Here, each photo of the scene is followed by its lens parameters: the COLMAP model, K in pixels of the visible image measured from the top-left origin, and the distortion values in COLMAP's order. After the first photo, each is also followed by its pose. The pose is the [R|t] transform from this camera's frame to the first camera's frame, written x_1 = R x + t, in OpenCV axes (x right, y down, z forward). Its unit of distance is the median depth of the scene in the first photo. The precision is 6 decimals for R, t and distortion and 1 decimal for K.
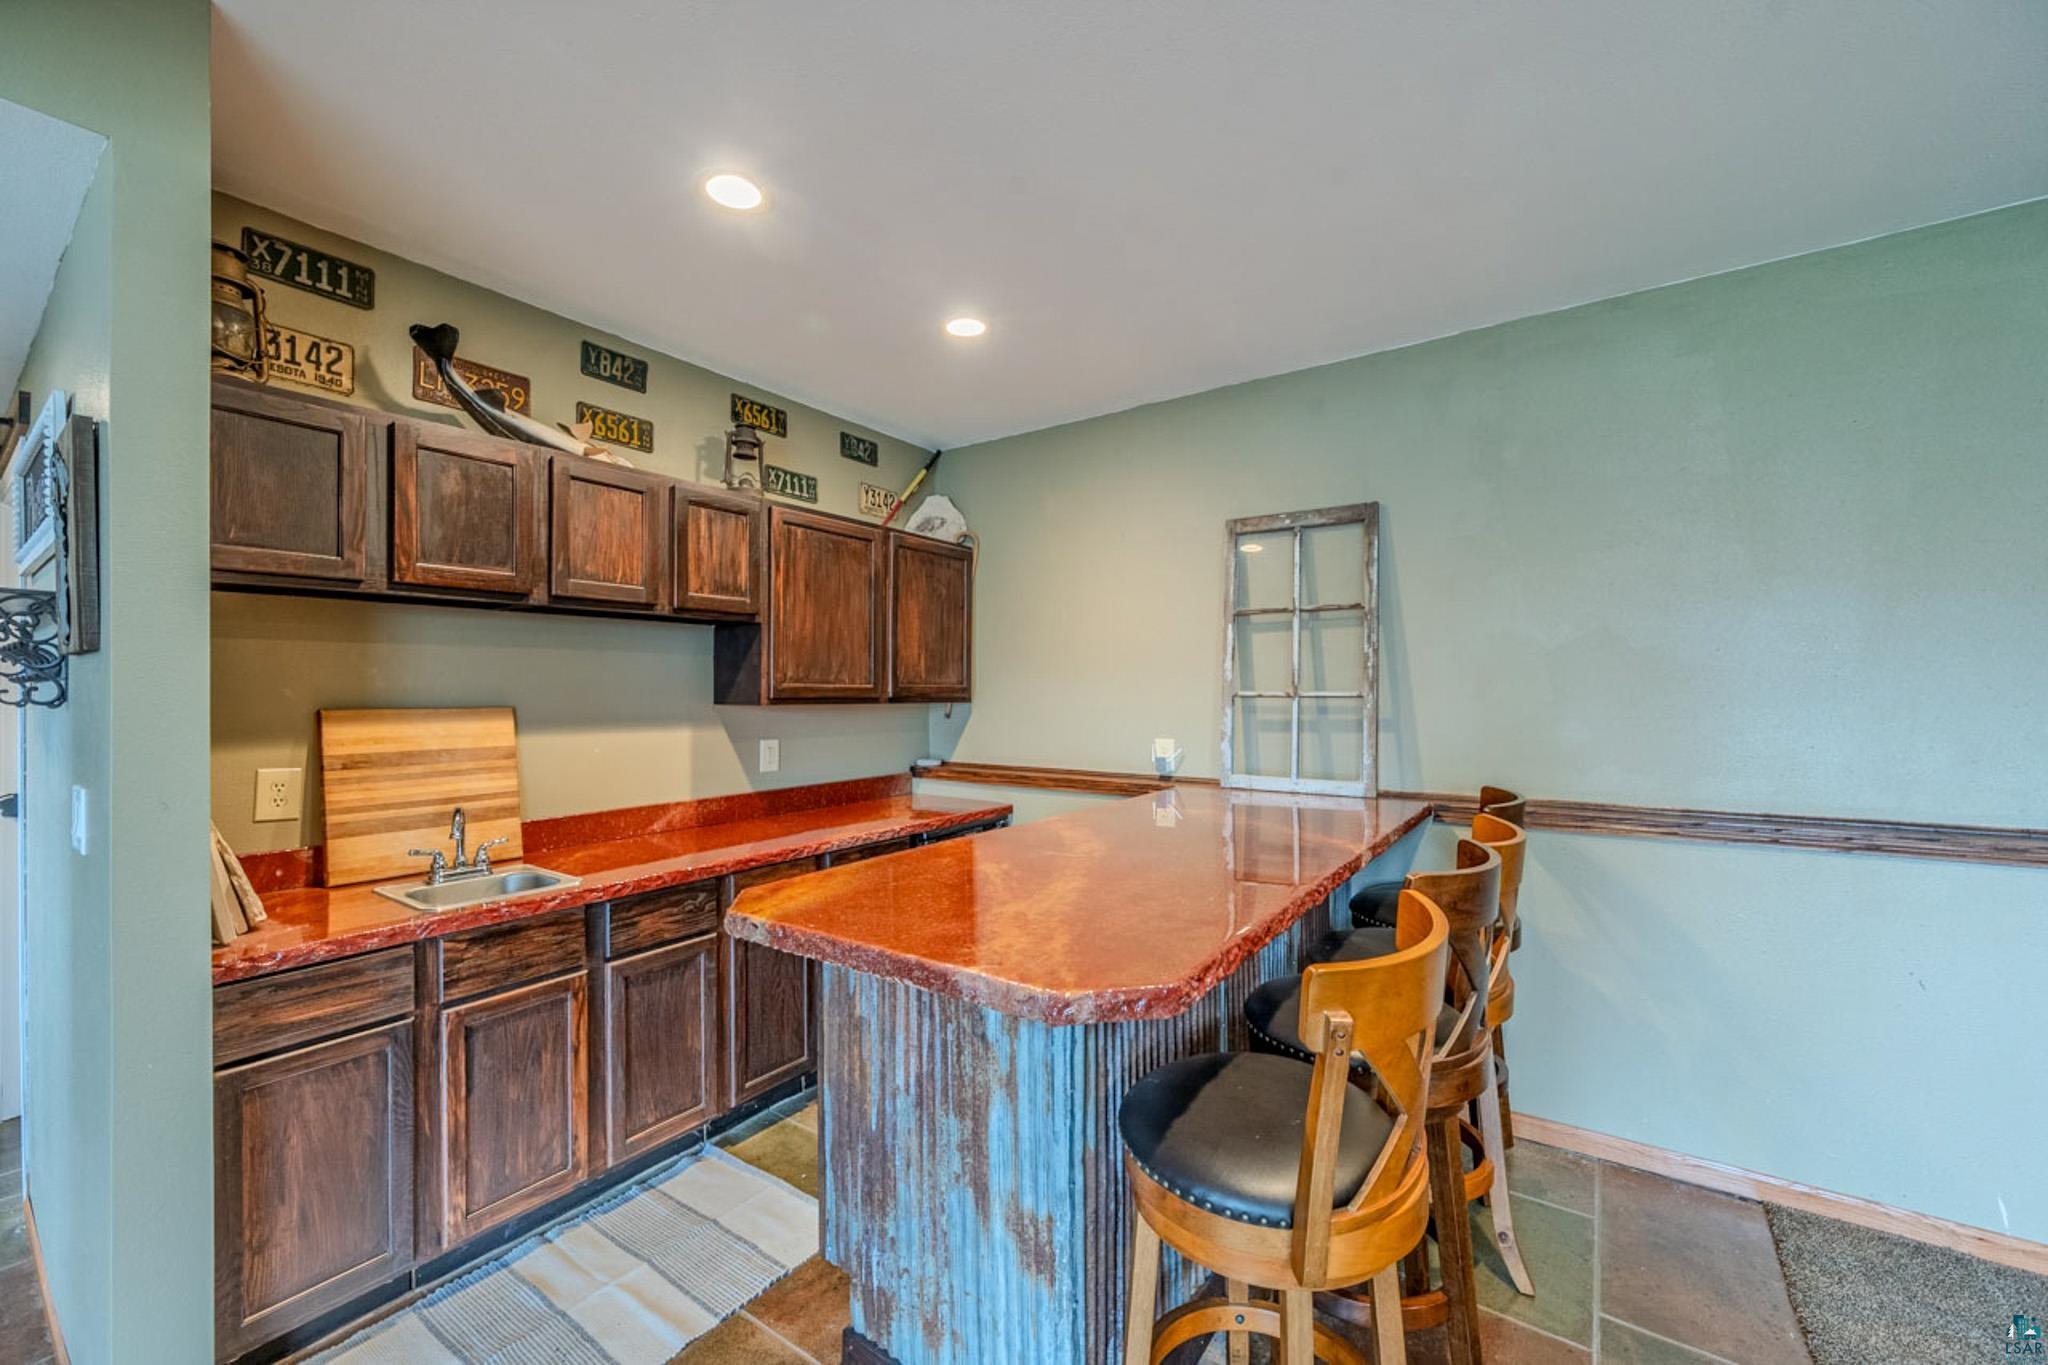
lens RADIAL K [[804.0, 0, 1021.4], [0, 804.0, 686.1], [0, 0, 1]] dist [-0.001379, 0.000100]
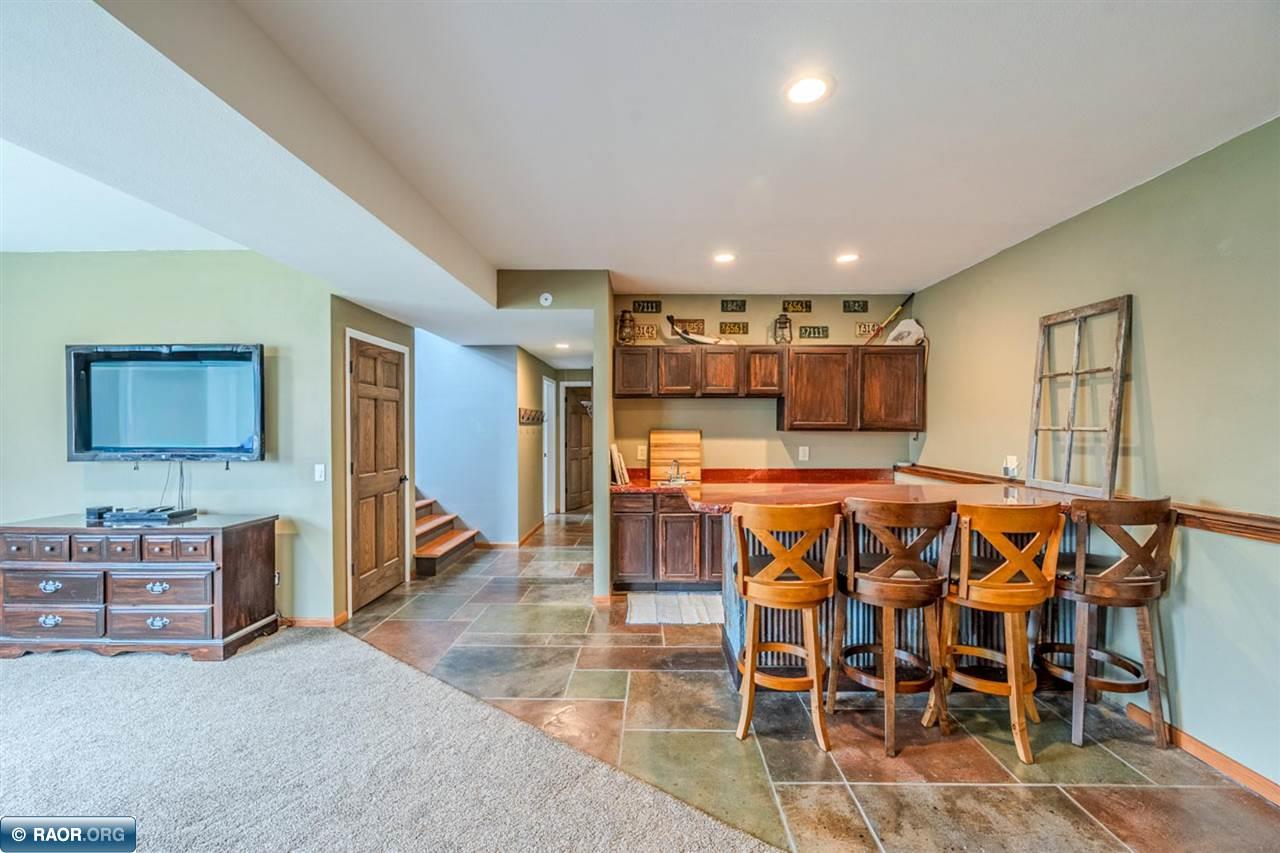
lens RADIAL K [[502.5, 0, 639.7], [0, 502.5, 429.0], [0, 0, 1]] dist [-0.001379, 0.000100]
pose [[0.569399, 0.011245, -0.821984, 0.677465], [0.002158, 0.999883, 0.015174, -0.006321], [0.822058, -0.010414, 0.569308, -0.219944]]
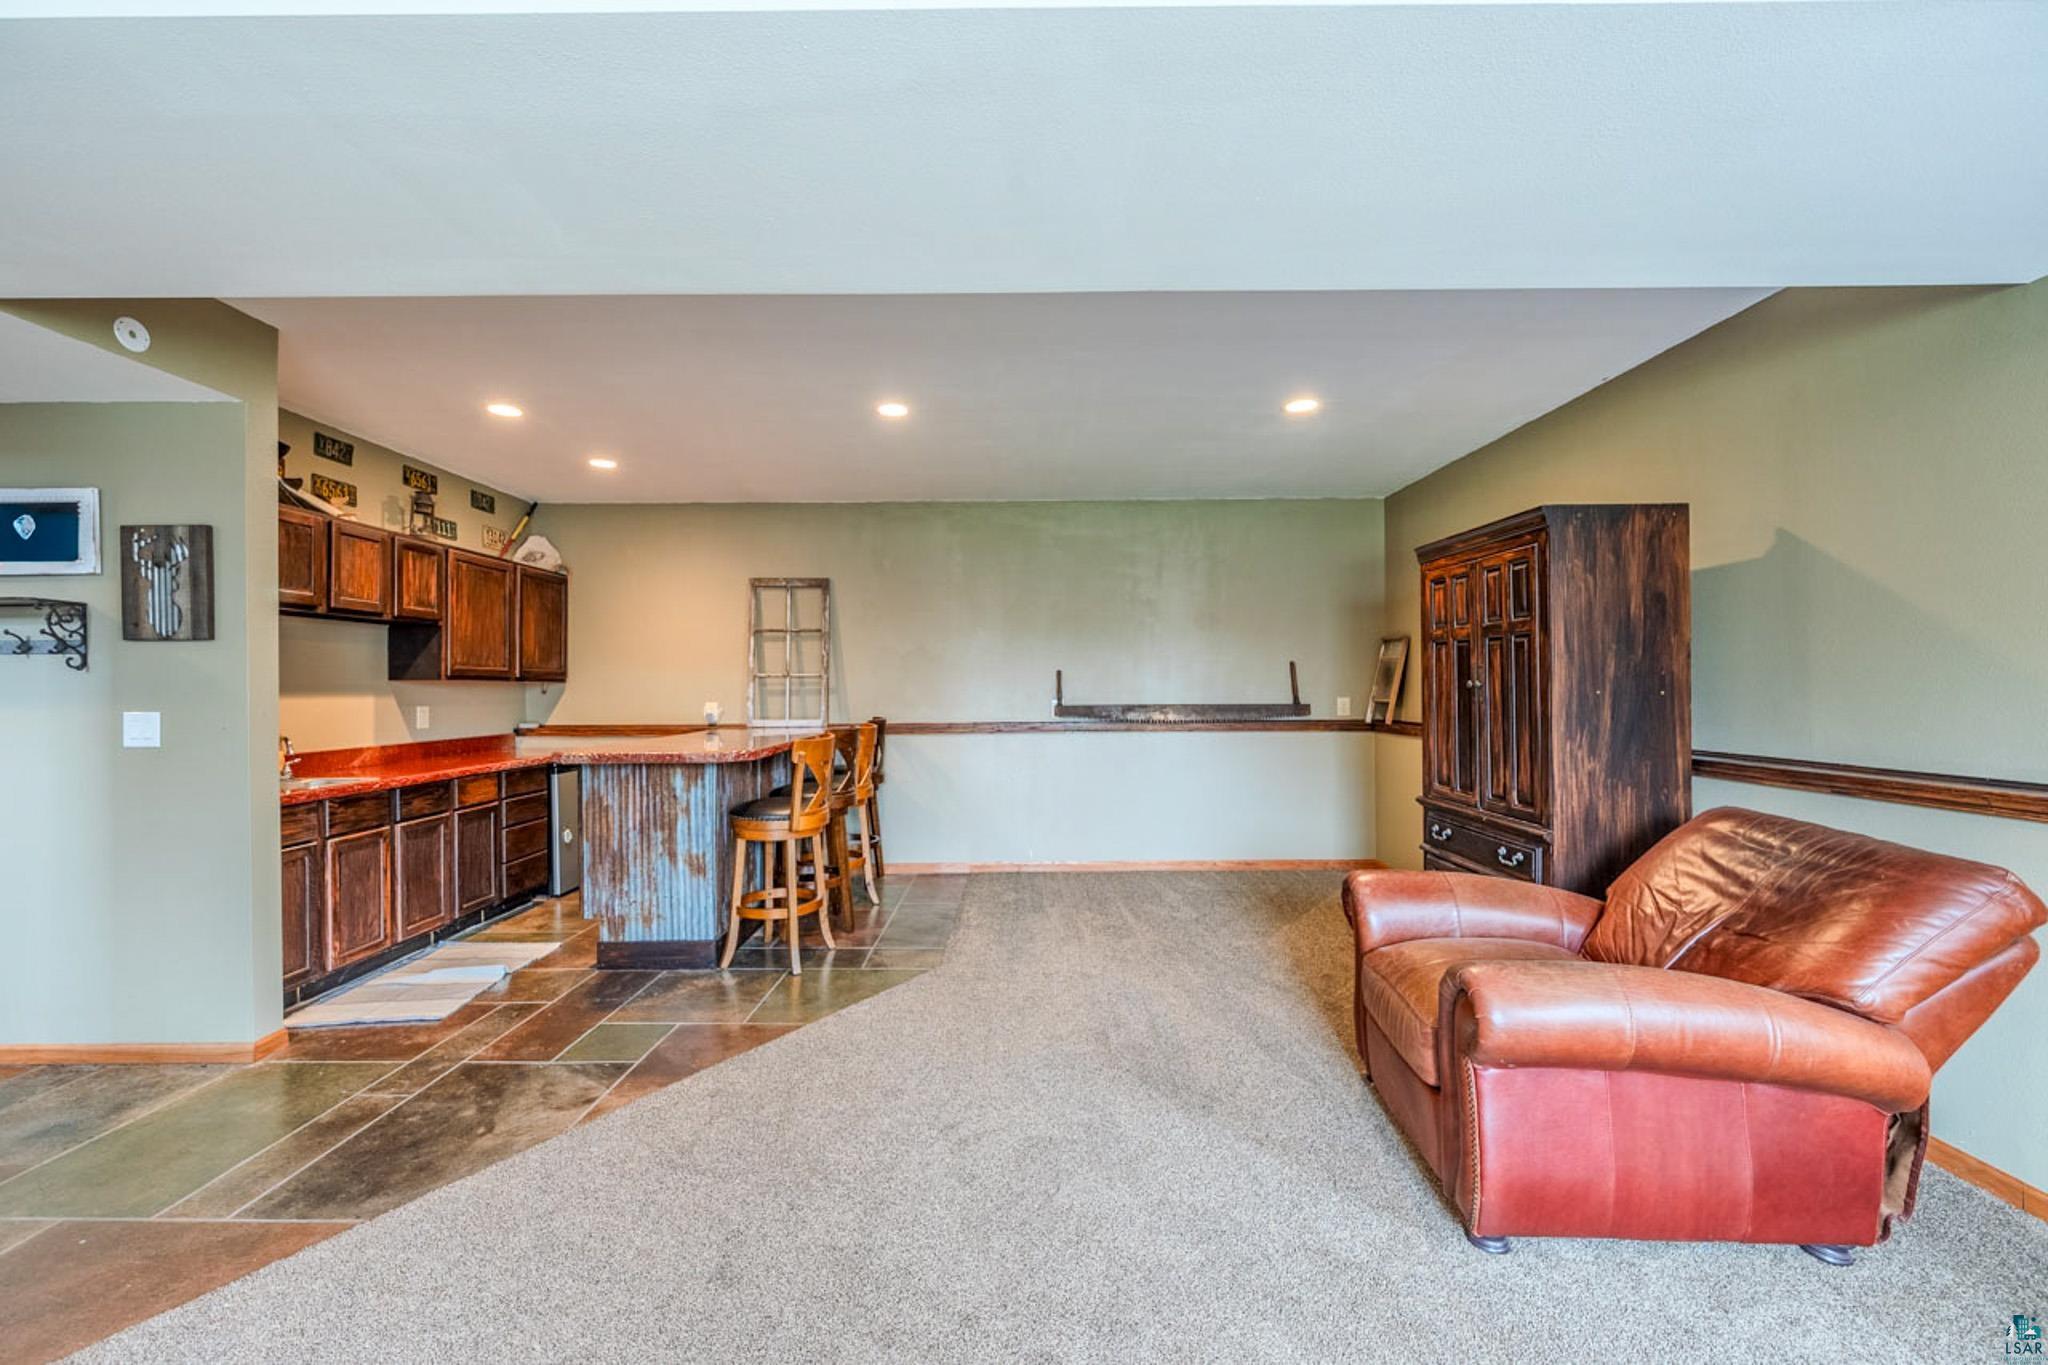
lens RADIAL K [[804.0, 0, 1024.7], [0, 804.0, 685.3], [0, 0, 1]] dist [-0.001379, 0.000100]
pose [[0.813833, 0.000291, 0.581098, -0.313157], [-0.001190, 0.999999, 0.001166, 0.030839], [-0.581097, -0.001641, 0.813832, -0.887375]]
